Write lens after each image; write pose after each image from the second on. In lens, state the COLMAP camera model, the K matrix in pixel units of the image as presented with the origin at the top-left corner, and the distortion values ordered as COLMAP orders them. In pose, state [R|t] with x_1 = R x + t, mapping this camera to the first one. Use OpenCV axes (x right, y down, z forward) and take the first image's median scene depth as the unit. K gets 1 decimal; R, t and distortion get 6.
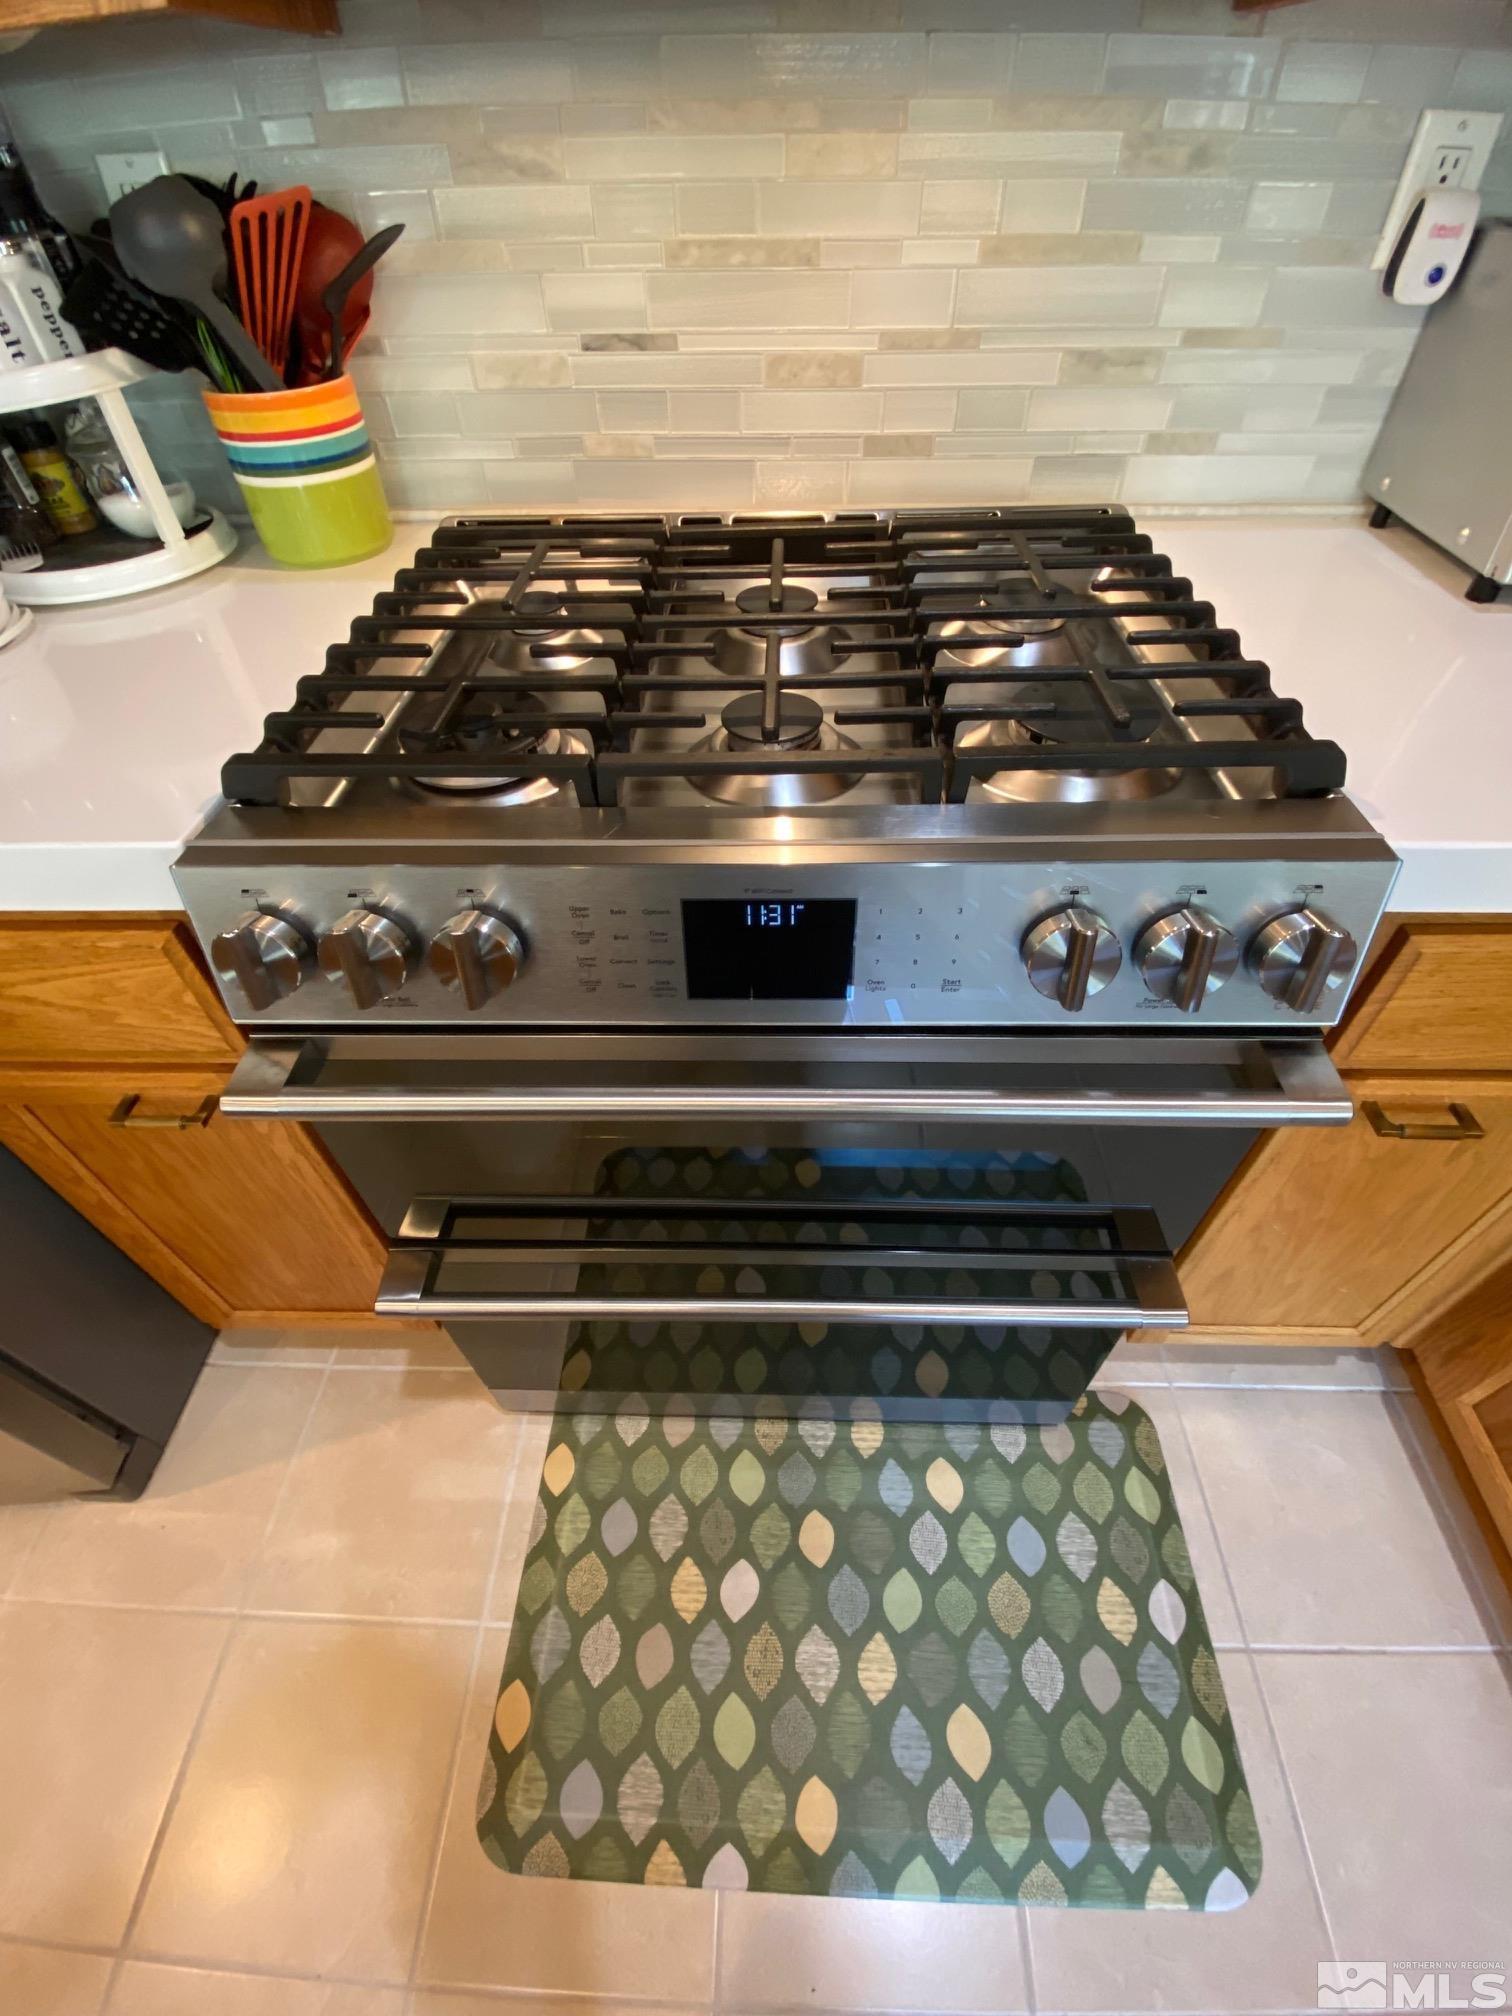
lens RADIAL K [[843.0, 0, 757.6], [0, 843.0, 1009.3], [0, 0, 1]] dist [0.010314, -0.016934]
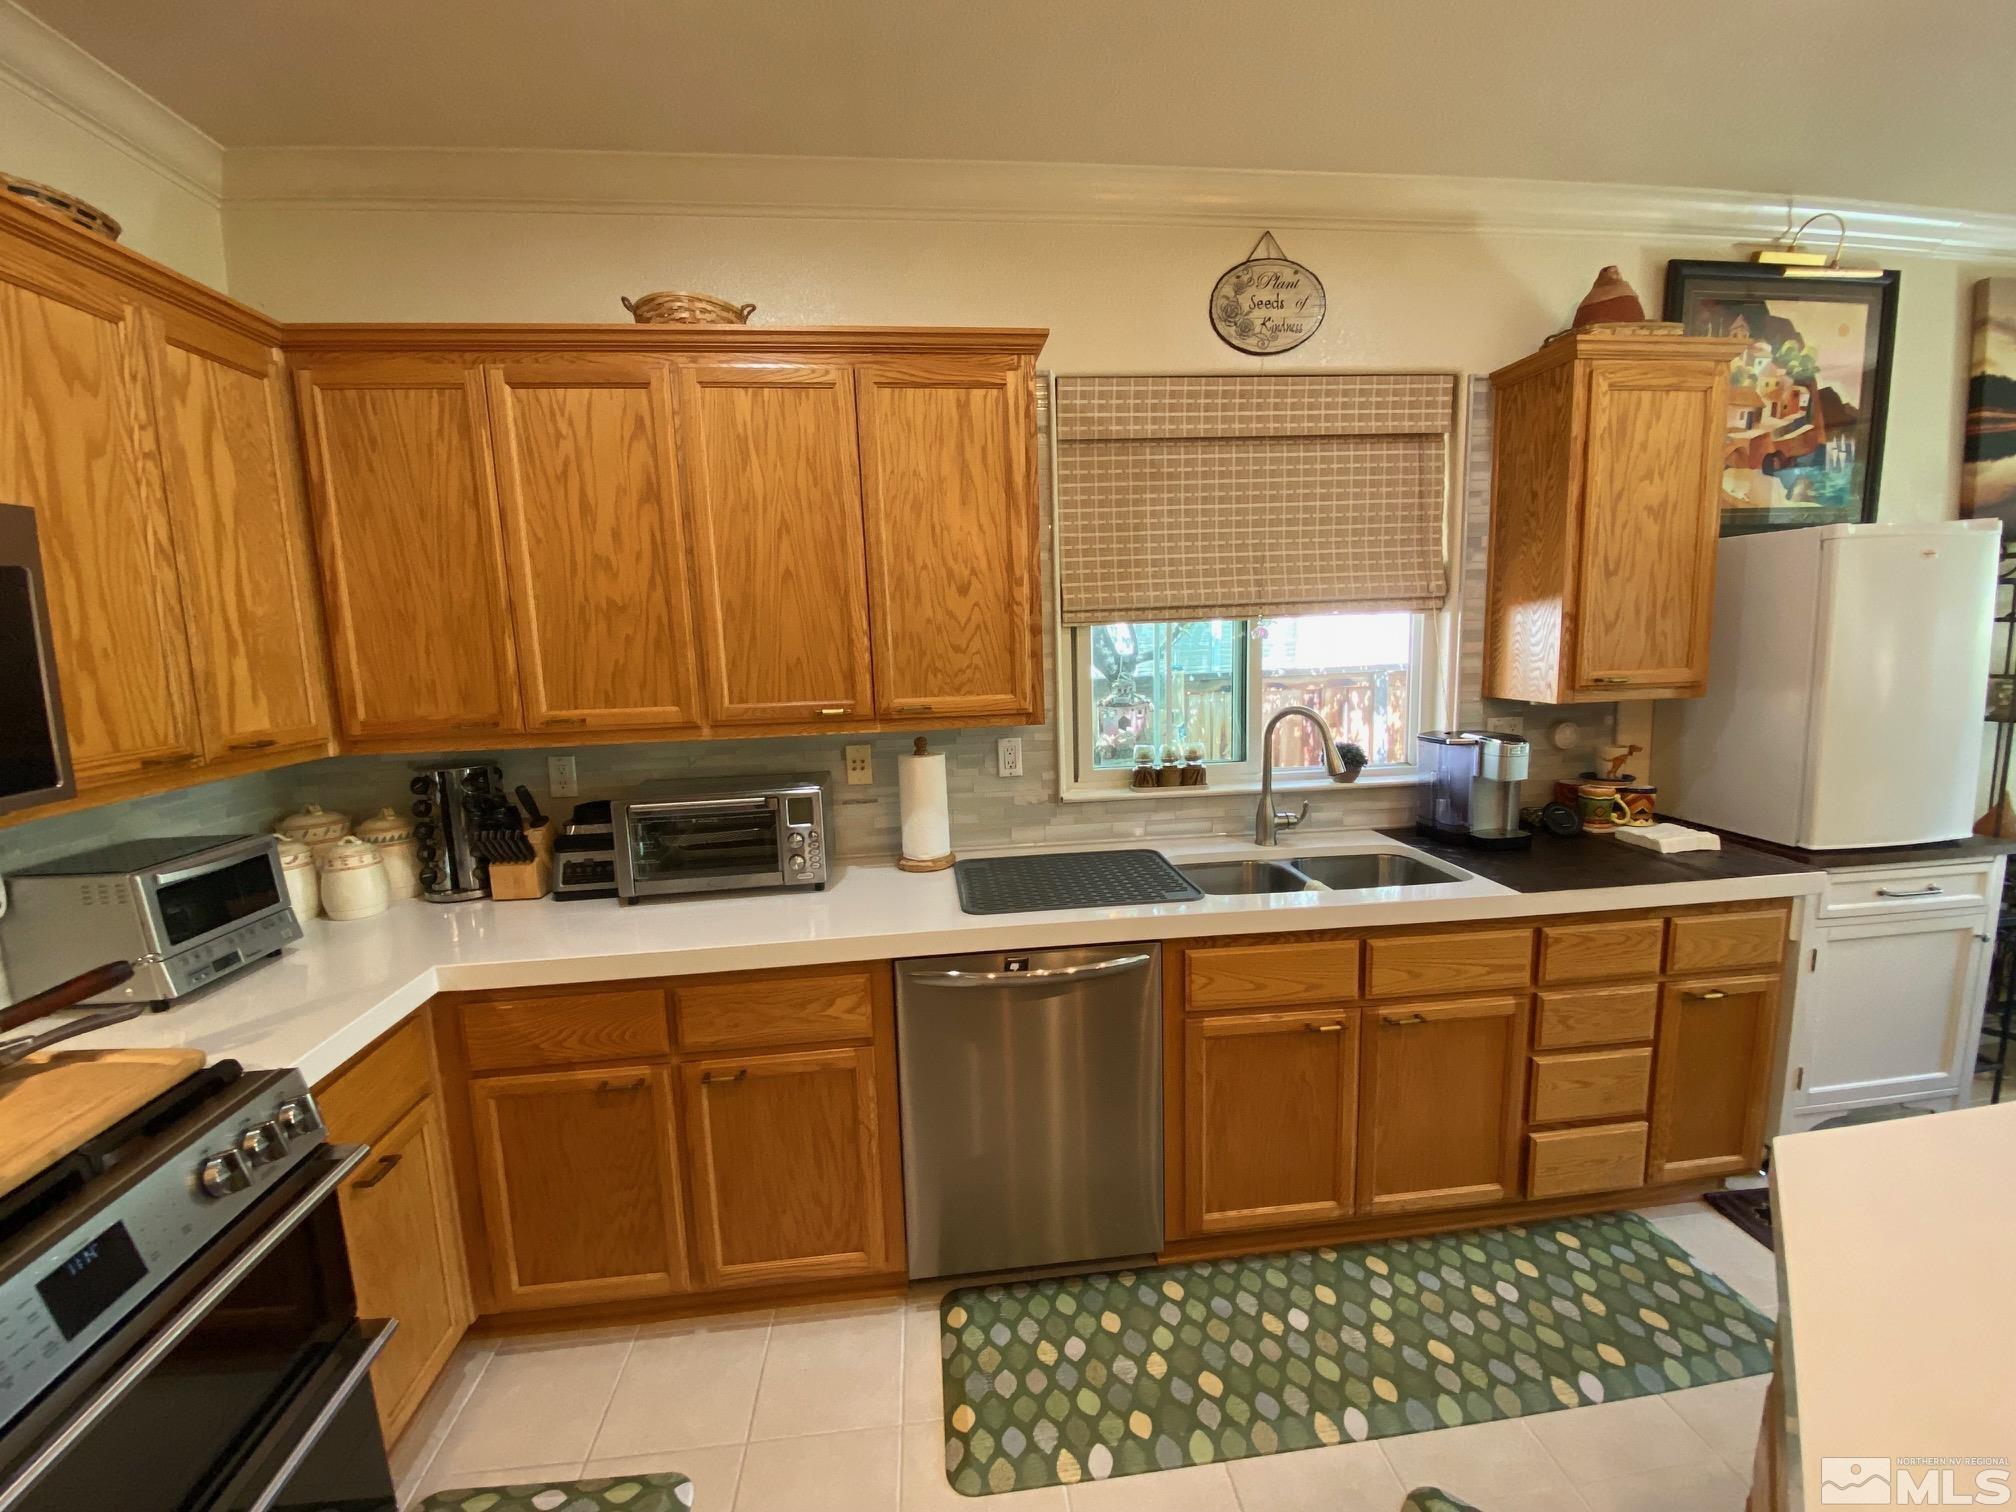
lens RADIAL K [[819.4, 0, 1008.0], [0, 819.4, 756.0], [0, 0, 1]] dist [0.019911, -0.018871]
pose [[-0.149902, -0.115070, 0.981982, -0.922892], [0.731775, 0.654972, 0.188458, 0.153227], [-0.664857, 0.746840, -0.013977, -0.540242]]
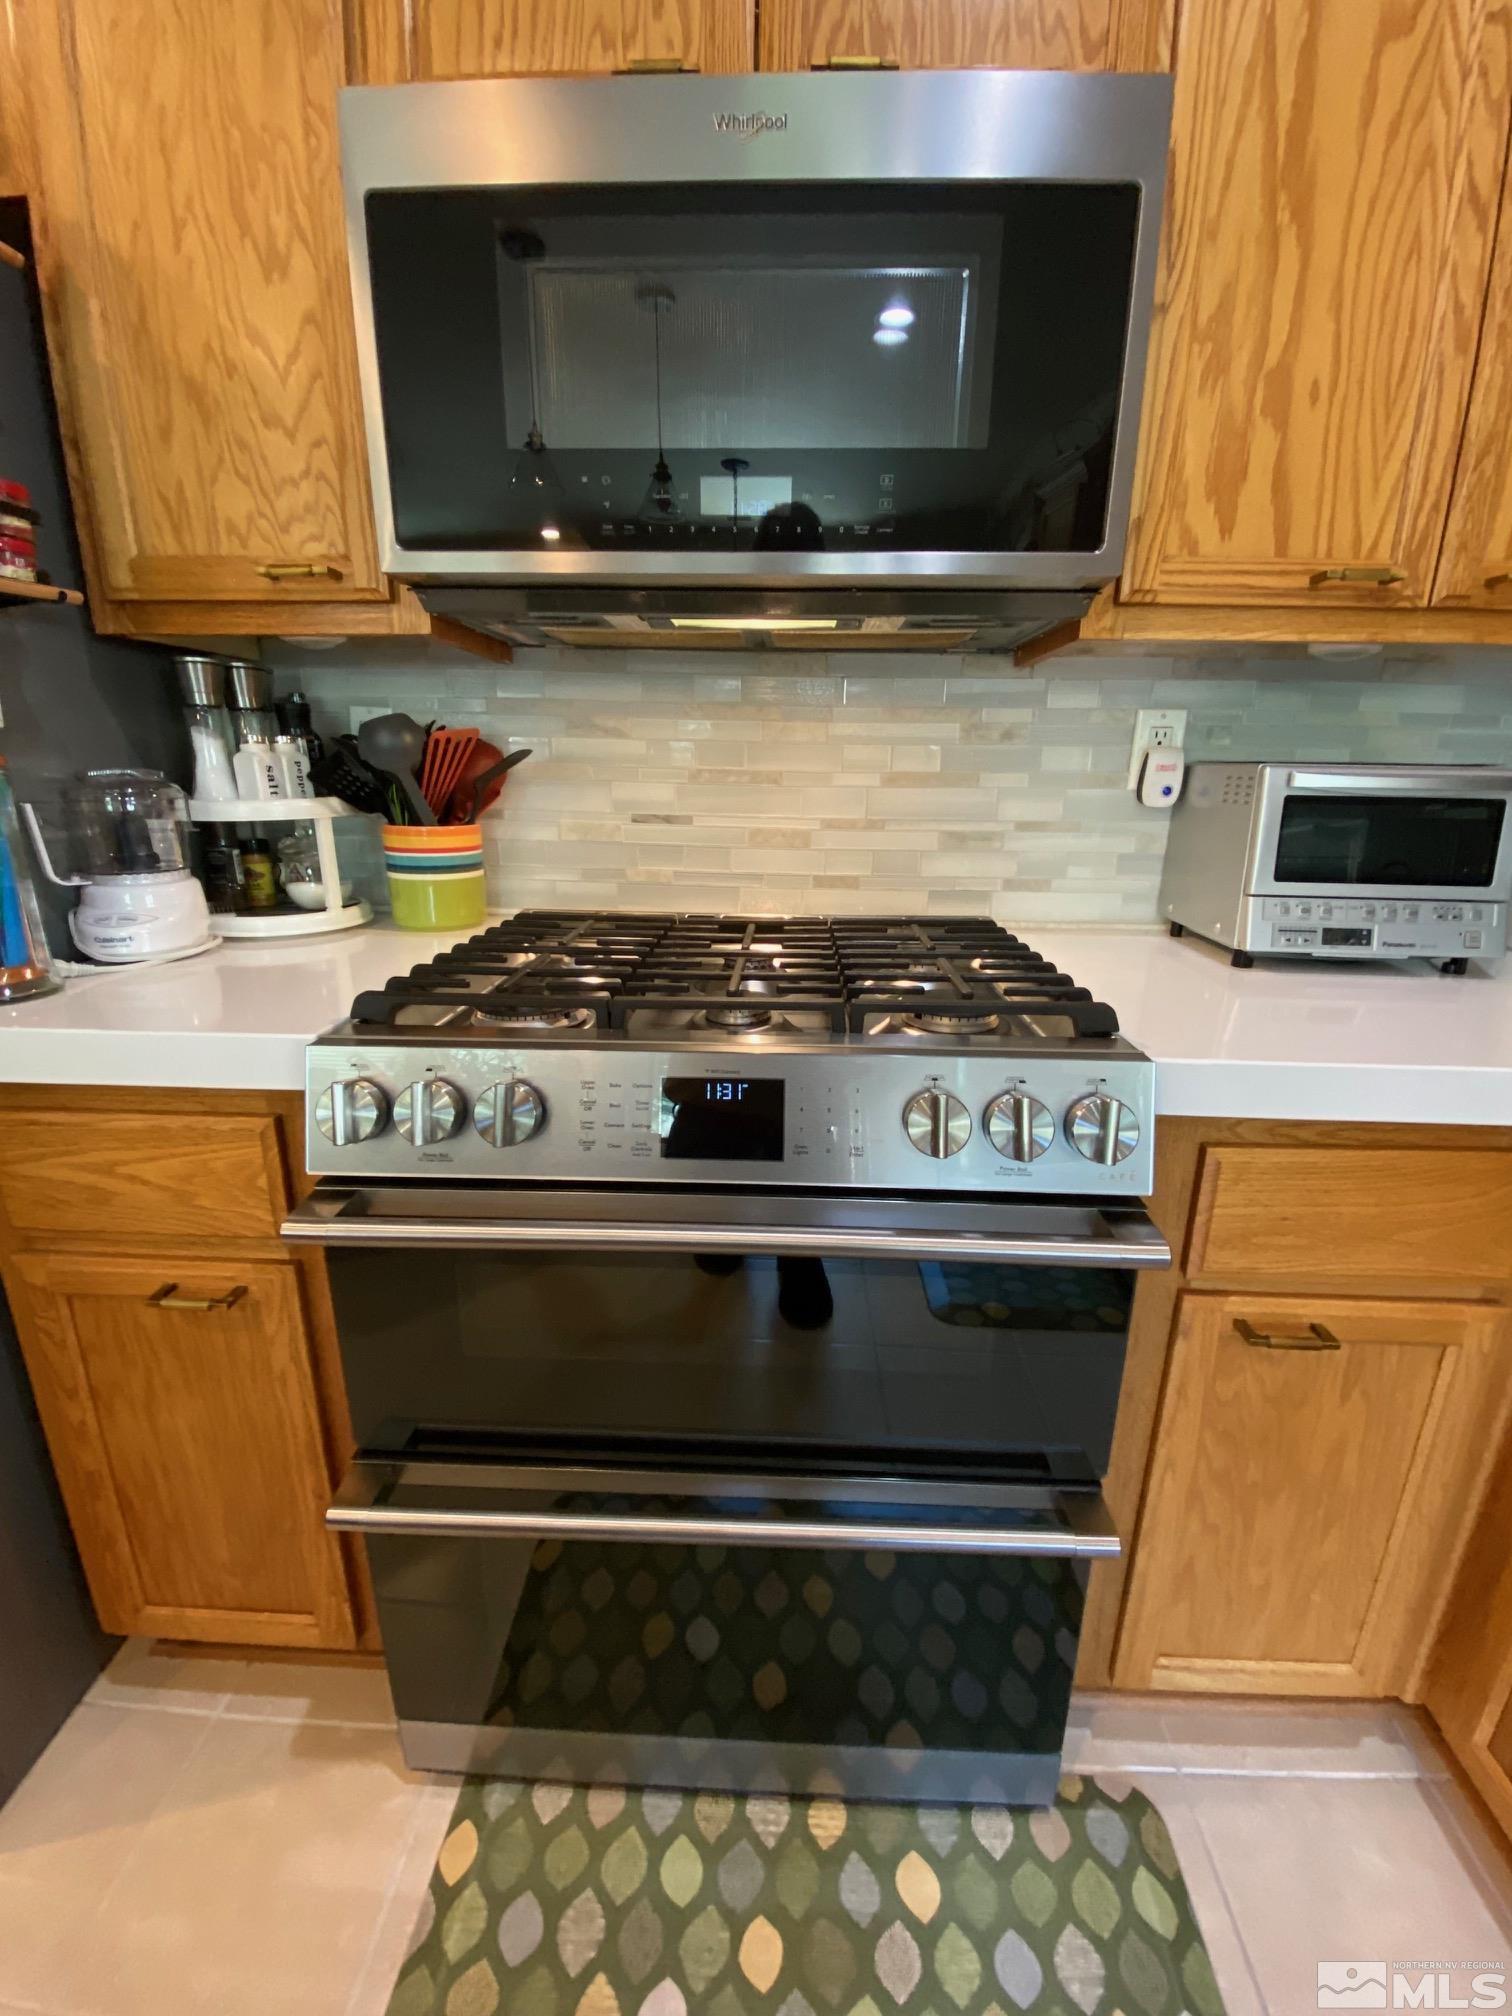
lens RADIAL K [[819.4, 0, 756.0], [0, 819.4, 1008.0], [0, 0, 1]] dist [0.019911, -0.018871]
pose [[0.999355, 0.035828, -0.002470, 0.035092], [-0.032375, 0.869022, -0.493714, 0.228975], [-0.015542, 0.493475, 0.869621, -0.134487]]
